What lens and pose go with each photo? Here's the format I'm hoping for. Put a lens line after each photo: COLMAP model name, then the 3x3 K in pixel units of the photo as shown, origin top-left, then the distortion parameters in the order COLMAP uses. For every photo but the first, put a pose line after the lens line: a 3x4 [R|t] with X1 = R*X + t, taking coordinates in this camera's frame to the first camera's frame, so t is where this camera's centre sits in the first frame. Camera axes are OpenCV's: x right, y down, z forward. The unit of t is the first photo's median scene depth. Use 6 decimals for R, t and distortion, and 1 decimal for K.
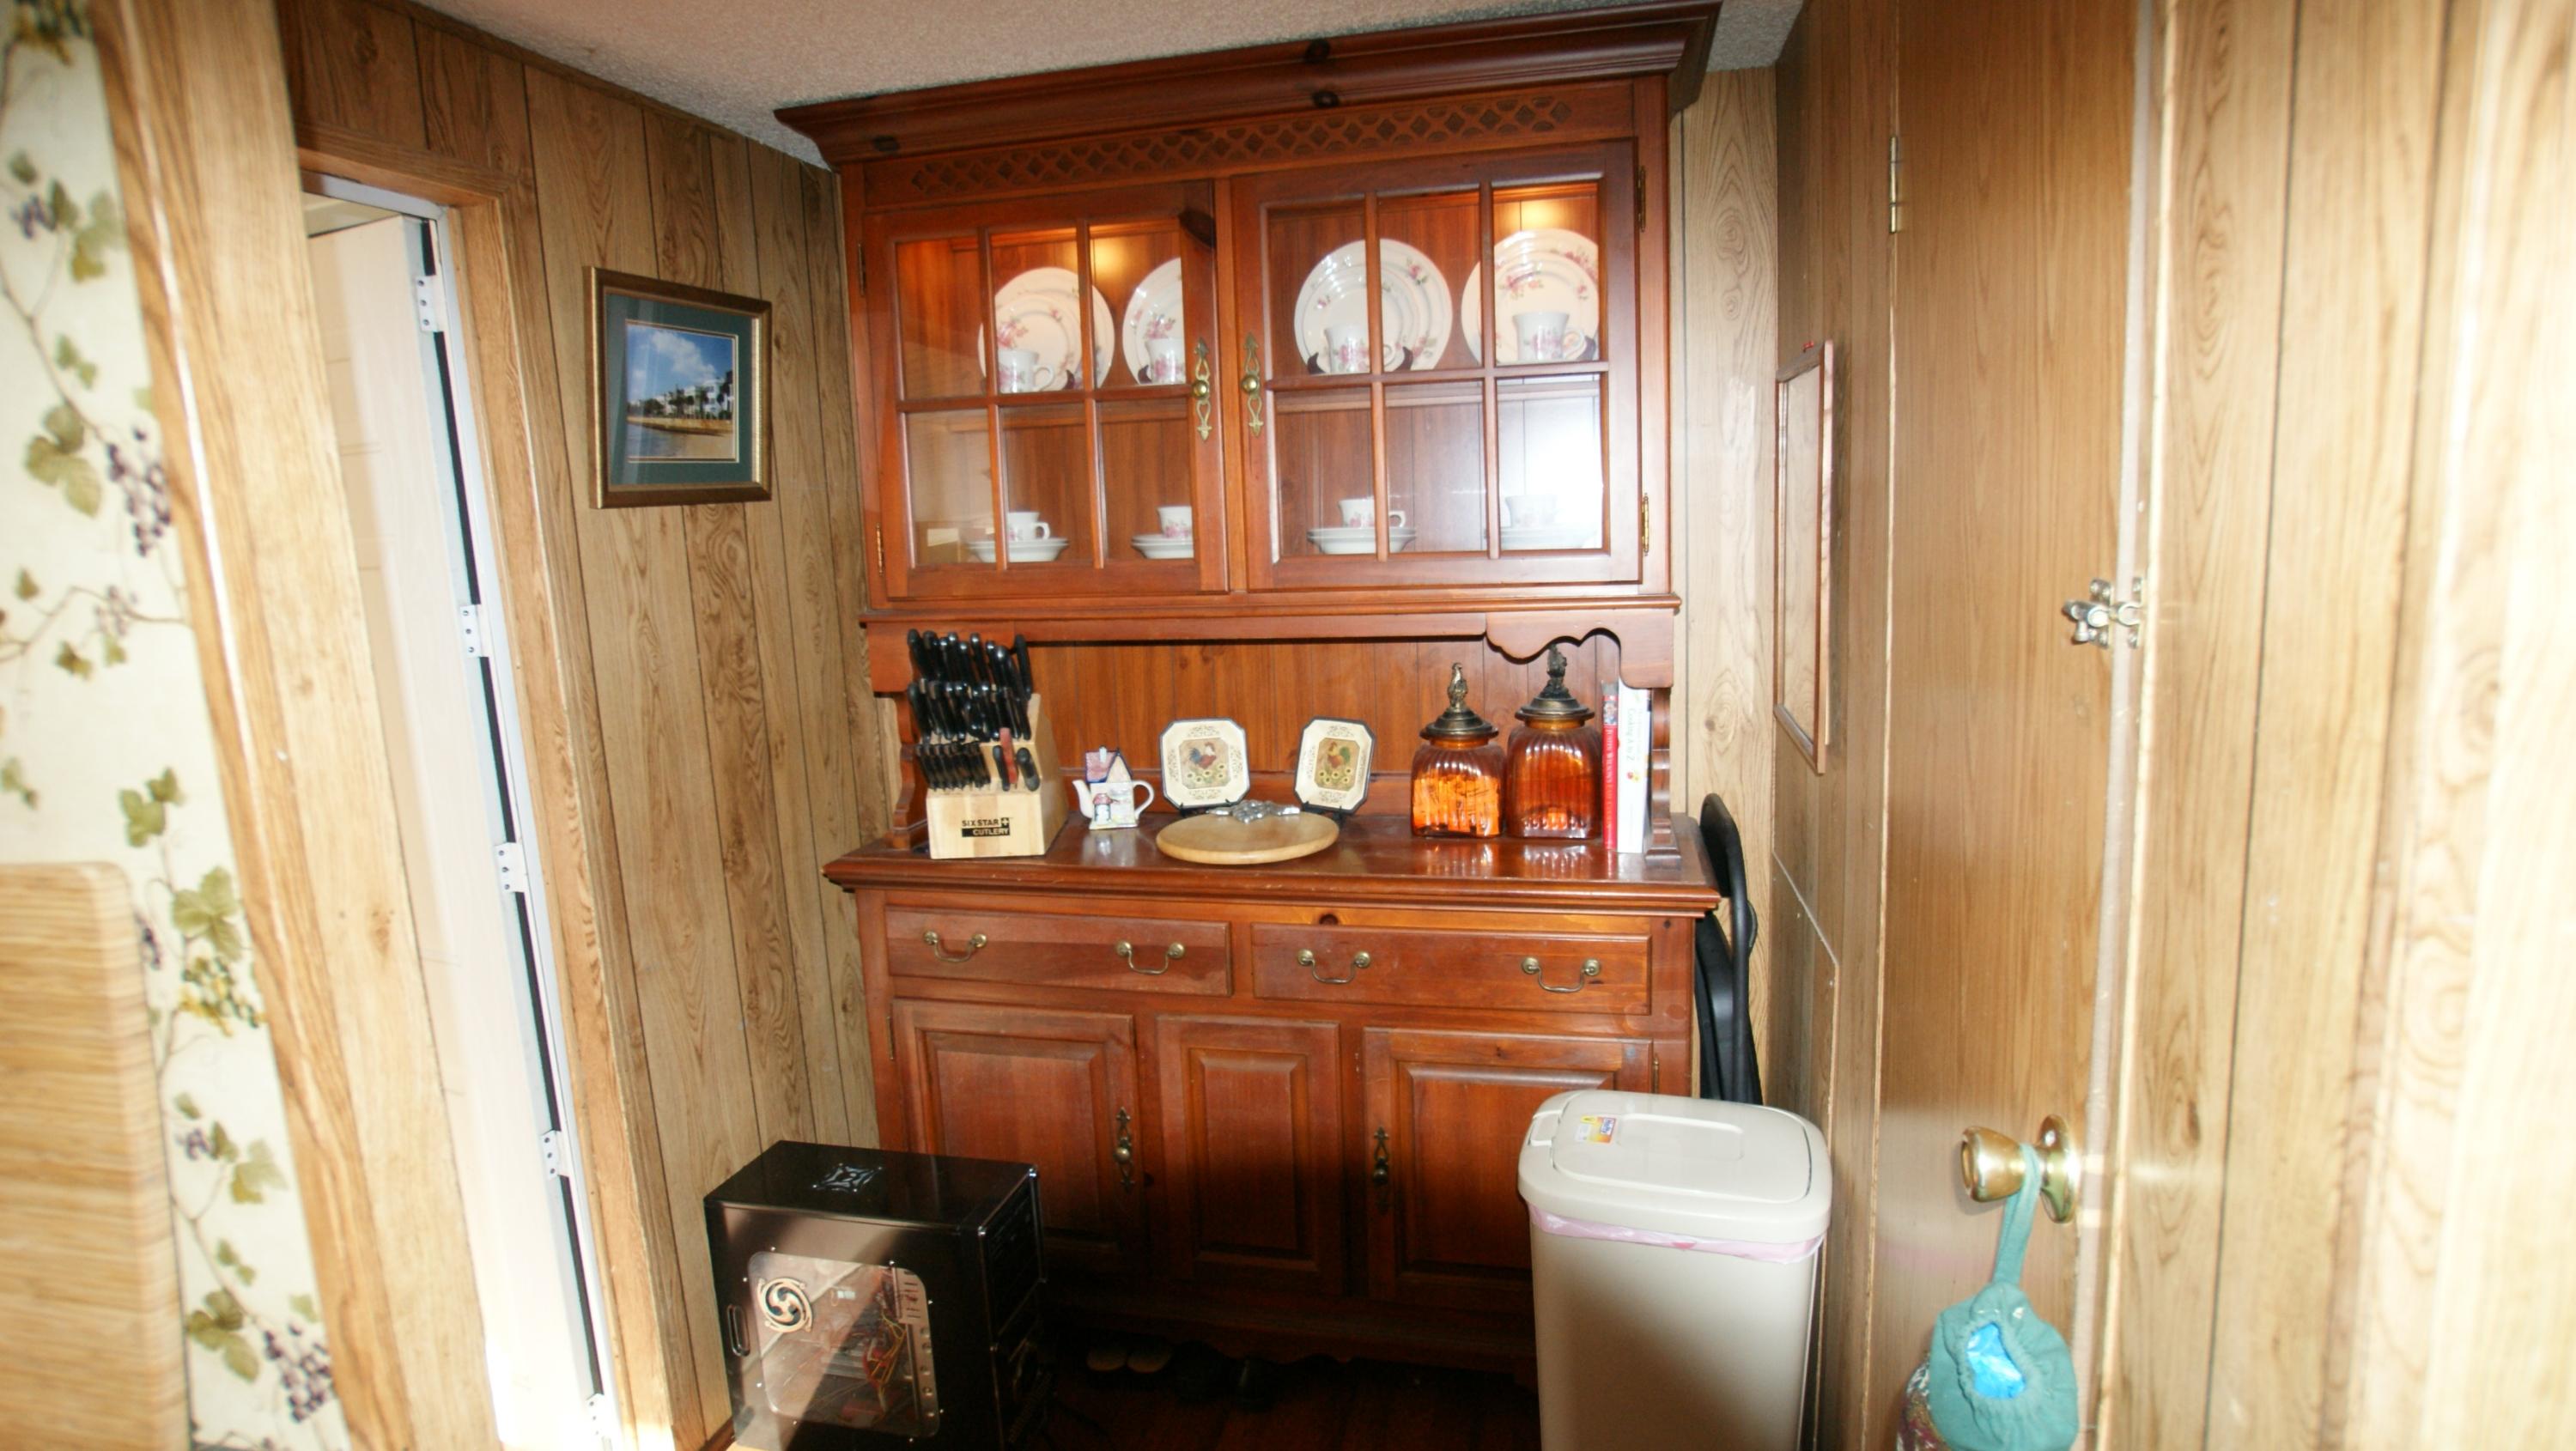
lens RADIAL K [[1324.2, 0, 1295.8], [0, 1324.2, 704.4], [0, 0, 1]] dist [-0.074843, 0.040279]
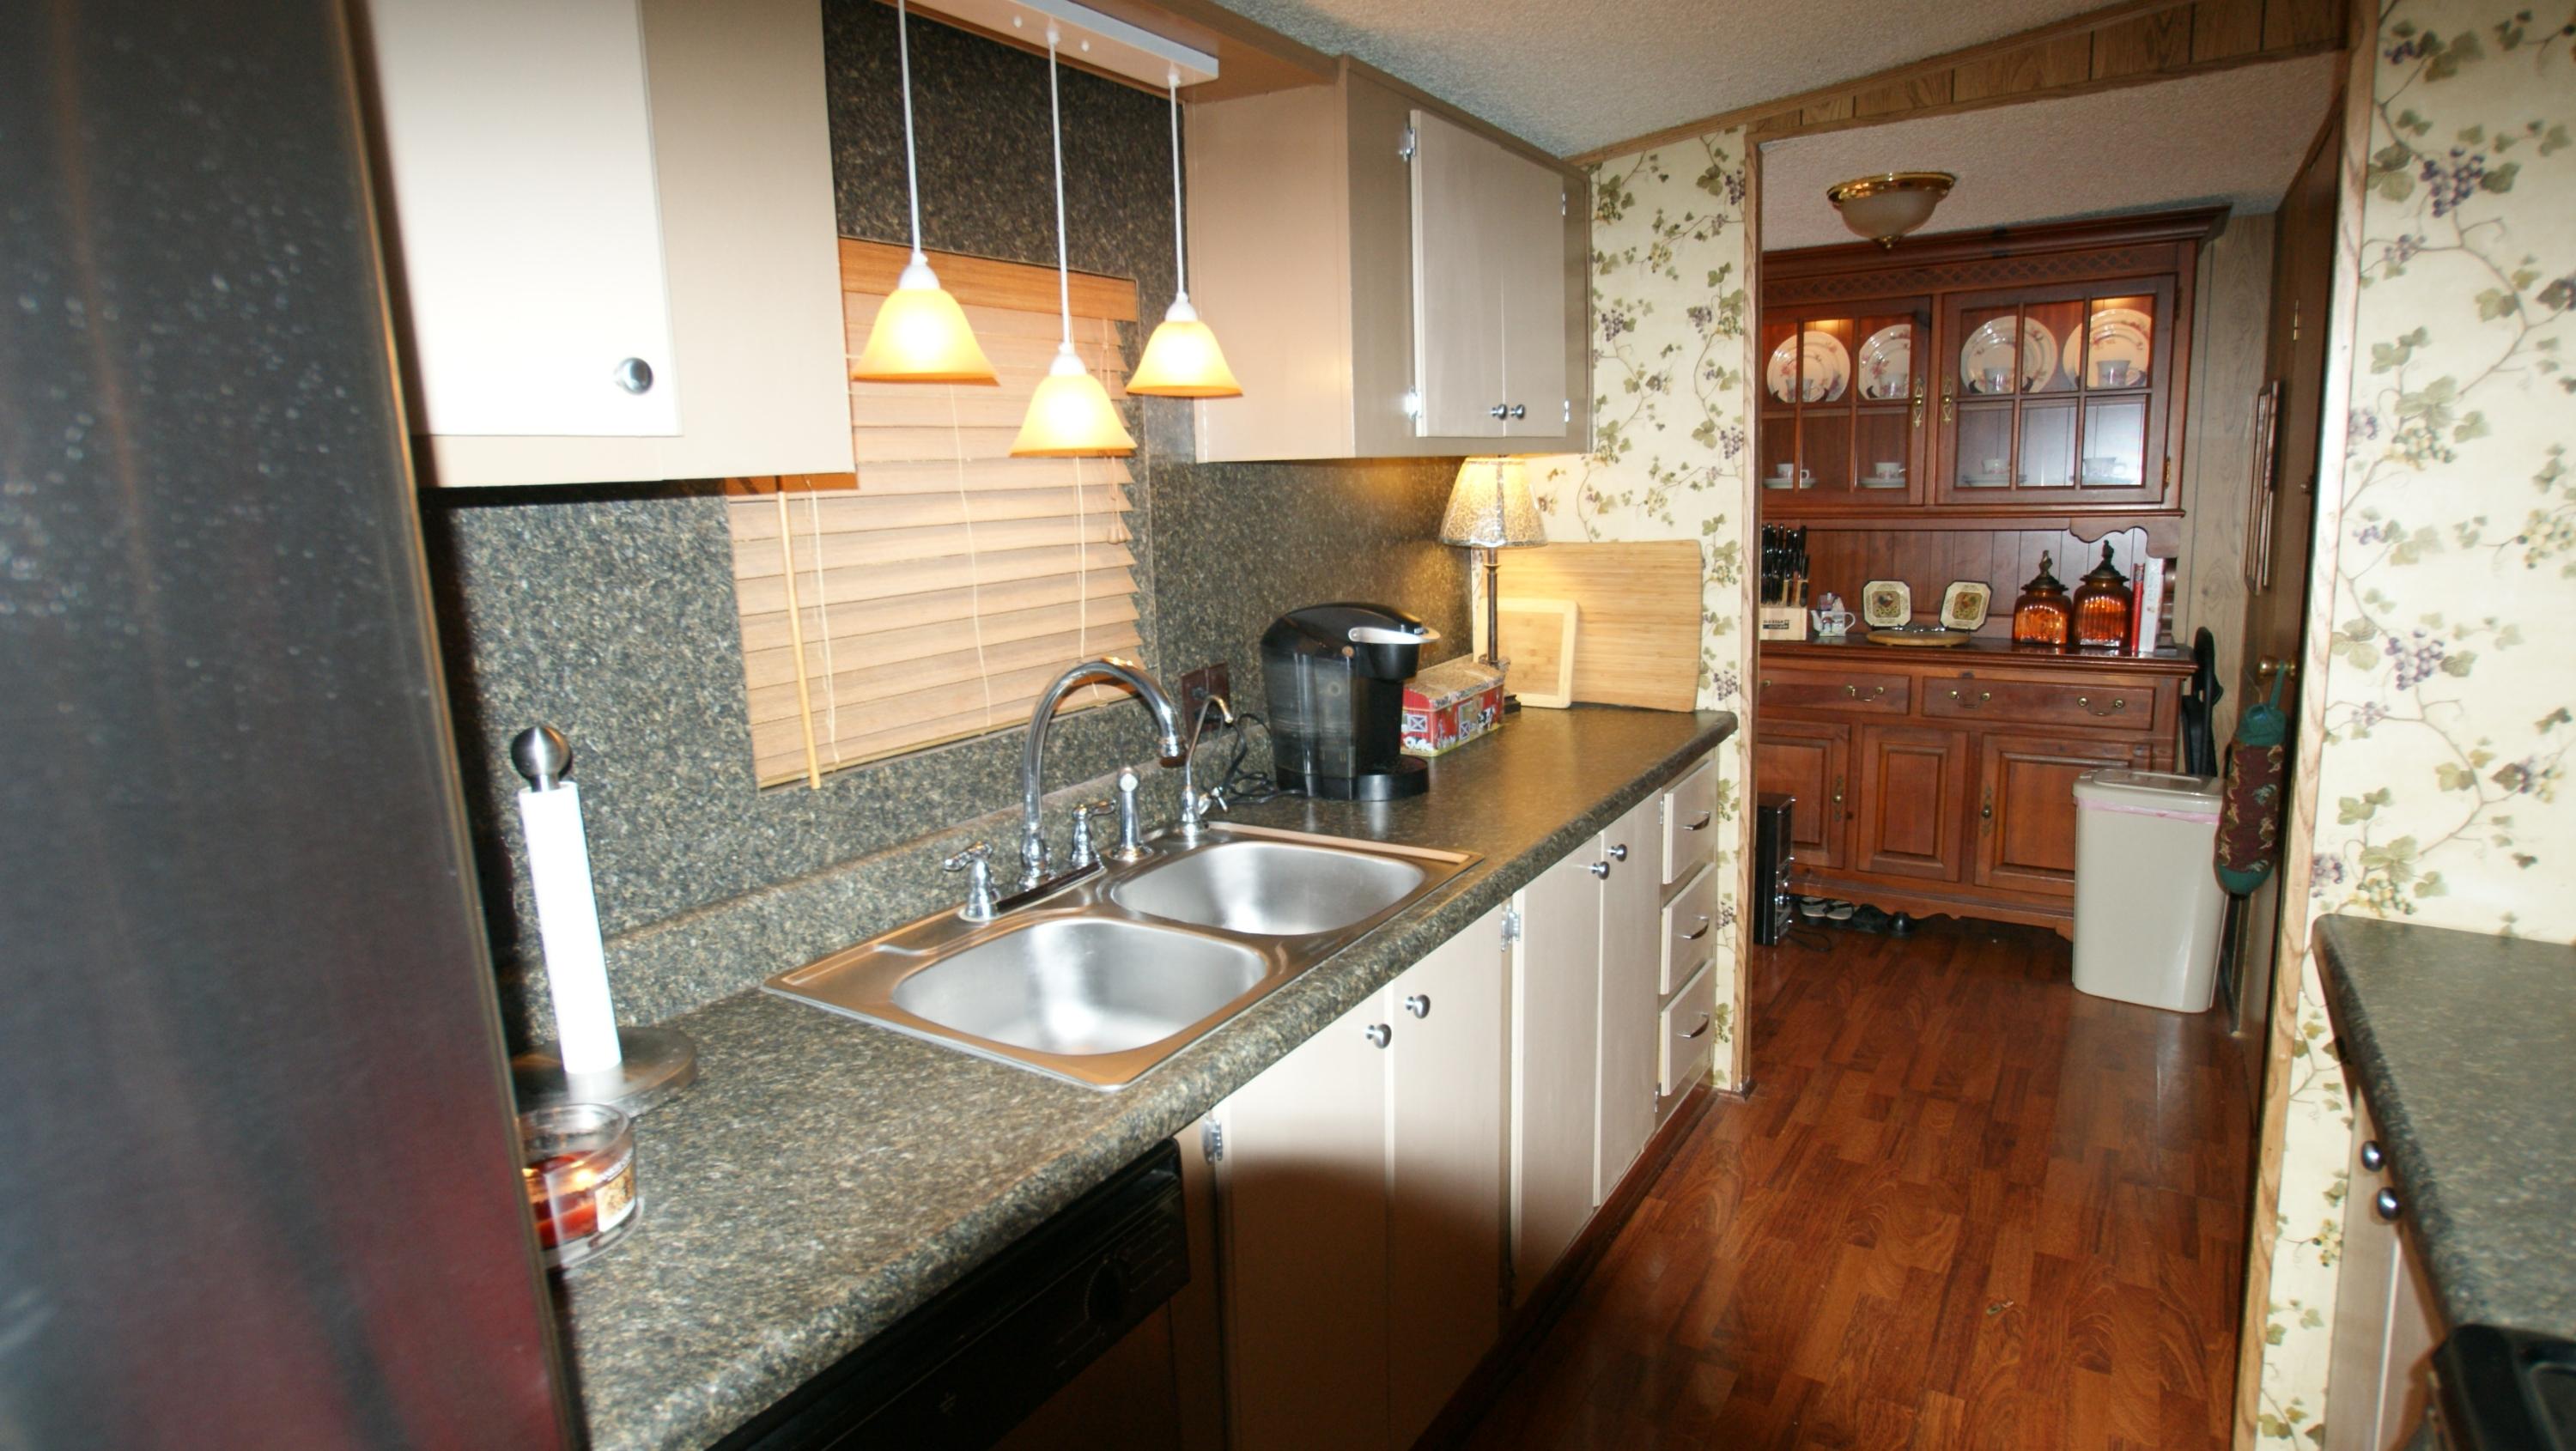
lens RADIAL K [[1313.2, 0, 1294.9], [0, 1313.2, 706.5], [0, 0, 1]] dist [-0.065304, 0.030010]
pose [[0.937593, 0.067973, -0.341027, -0.251750], [-0.060820, 0.997647, 0.031636, 0.207757], [0.342375, -0.008920, 0.939521, -1.120849]]
